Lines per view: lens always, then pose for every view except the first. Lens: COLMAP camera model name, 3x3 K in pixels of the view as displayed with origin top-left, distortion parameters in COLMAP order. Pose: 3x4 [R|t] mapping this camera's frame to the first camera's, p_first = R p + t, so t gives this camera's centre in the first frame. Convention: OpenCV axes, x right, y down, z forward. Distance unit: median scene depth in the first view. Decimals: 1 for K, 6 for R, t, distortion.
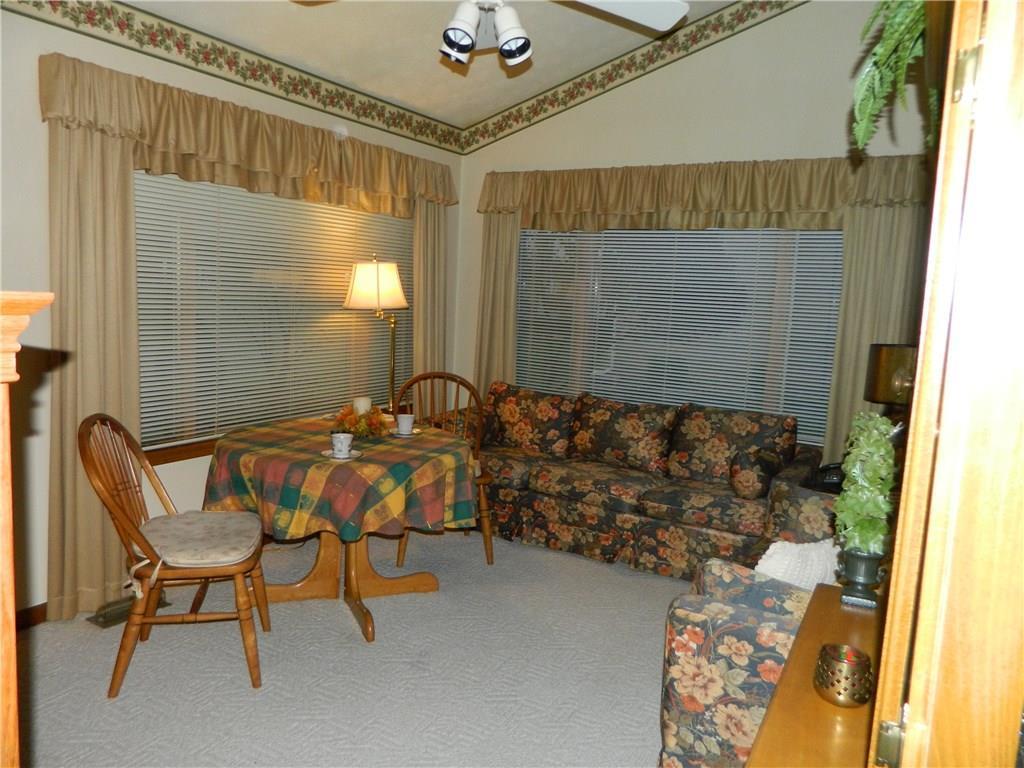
lens RADIAL K [[754.1, 0, 512.0], [0, 754.1, 384.0], [0, 0, 1]] dist [0.007250, 0.004232]
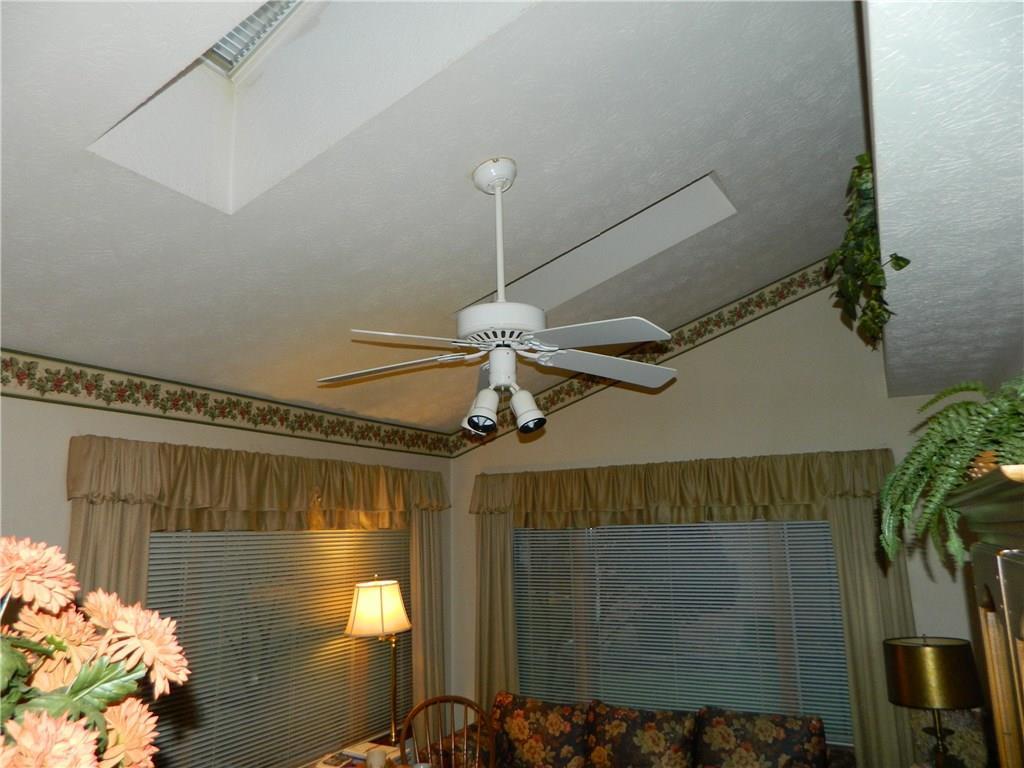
lens RADIAL K [[754.1, 0, 512.0], [0, 754.1, 384.0], [0, 0, 1]] dist [0.007250, 0.004232]
pose [[0.996494, -0.058604, 0.059710, -0.045799], [0.074245, 0.948416, -0.308212, -0.087213], [-0.038568, 0.311564, 0.949442, -0.031192]]
